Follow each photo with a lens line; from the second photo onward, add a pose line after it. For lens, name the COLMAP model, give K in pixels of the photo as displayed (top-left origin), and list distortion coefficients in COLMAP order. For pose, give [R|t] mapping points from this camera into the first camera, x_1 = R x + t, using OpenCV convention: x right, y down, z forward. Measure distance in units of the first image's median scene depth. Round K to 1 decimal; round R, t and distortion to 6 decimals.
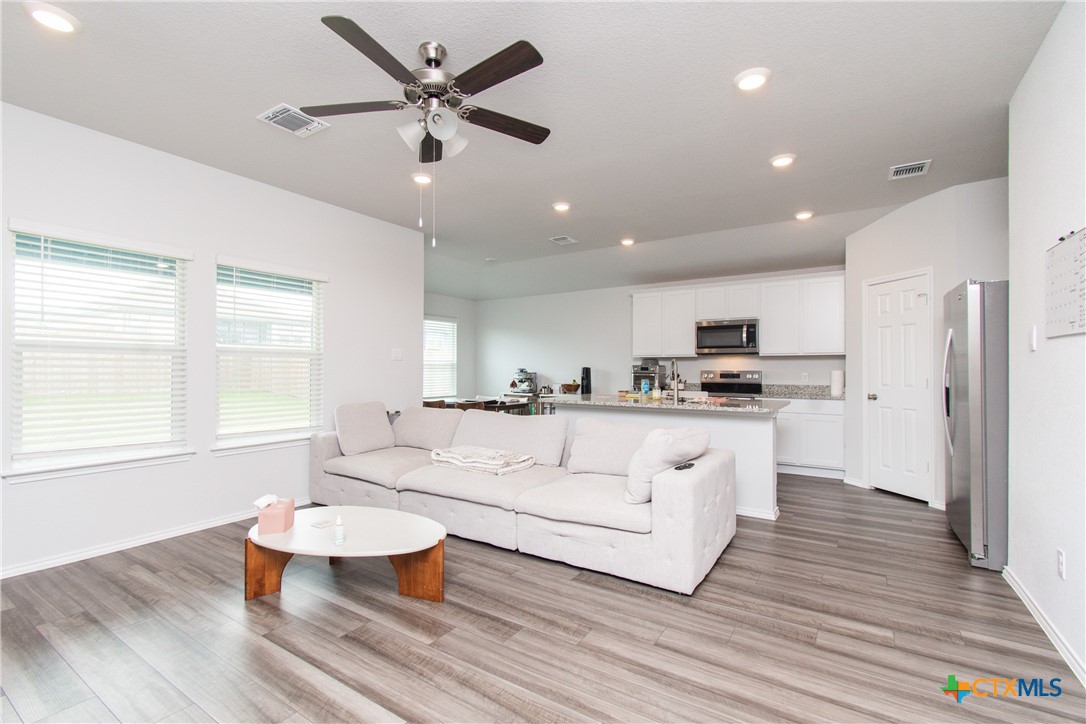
lens RADIAL K [[479.8, 0, 545.5], [0, 479.8, 361.9], [0, 0, 1]] dist [-0.001257, -0.000101]
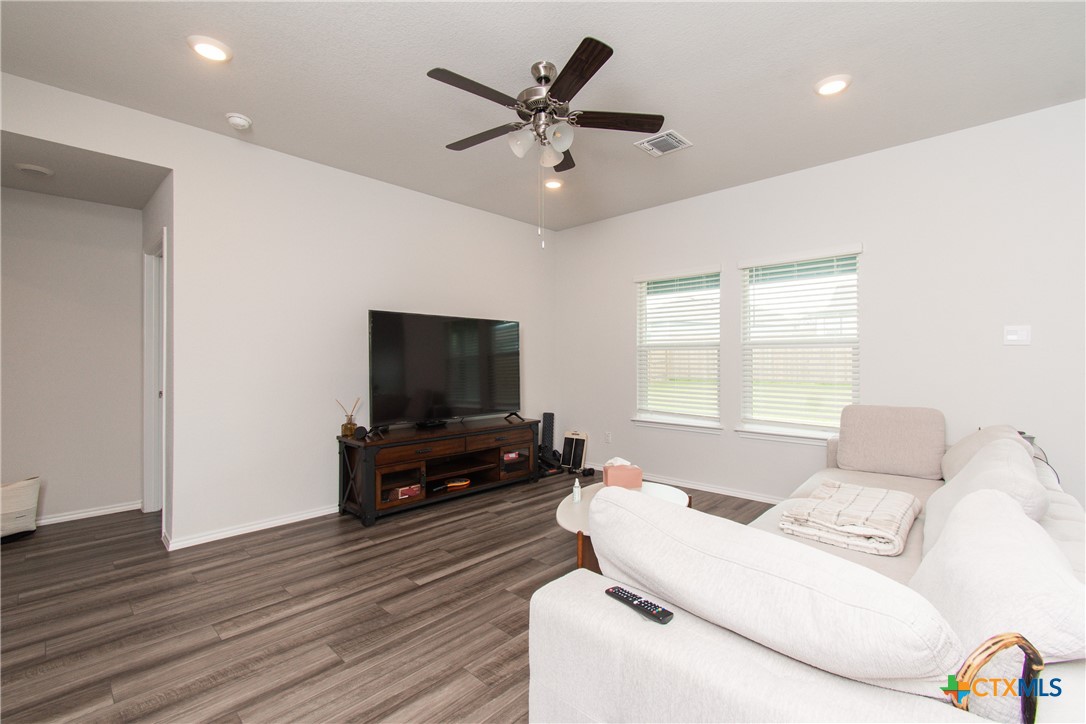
lens RADIAL K [[481.6, 0, 549.5], [0, 481.6, 355.7], [0, 0, 1]] dist [0.002117, 0.000109]
pose [[-0.173186, -0.012071, -0.984815, 0.697510], [0.015759, 0.999763, -0.015025, 0.017436], [0.984763, -0.018121, -0.172955, 0.992428]]
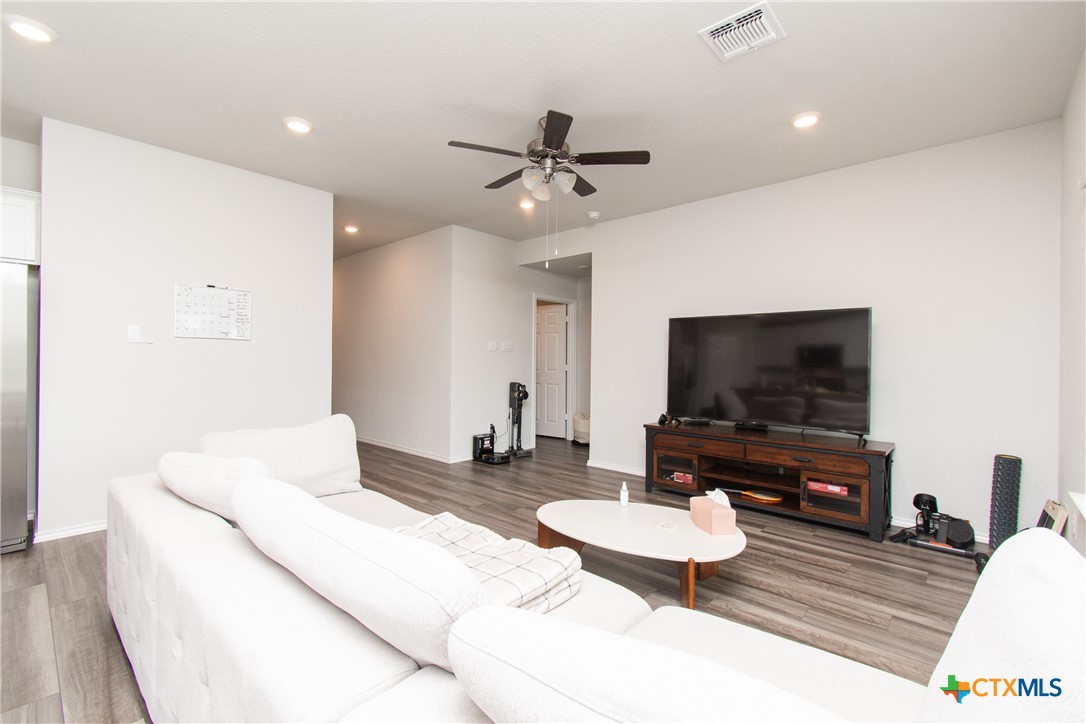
lens RADIAL K [[479.8, 0, 545.5], [0, 479.8, 361.9], [0, 0, 1]] dist [-0.001257, -0.000101]
pose [[-0.986478, -0.009888, 0.163595, -0.369298], [-0.012075, 0.999850, -0.012381, 0.031139], [-0.163448, -0.014189, -0.986450, 1.912236]]
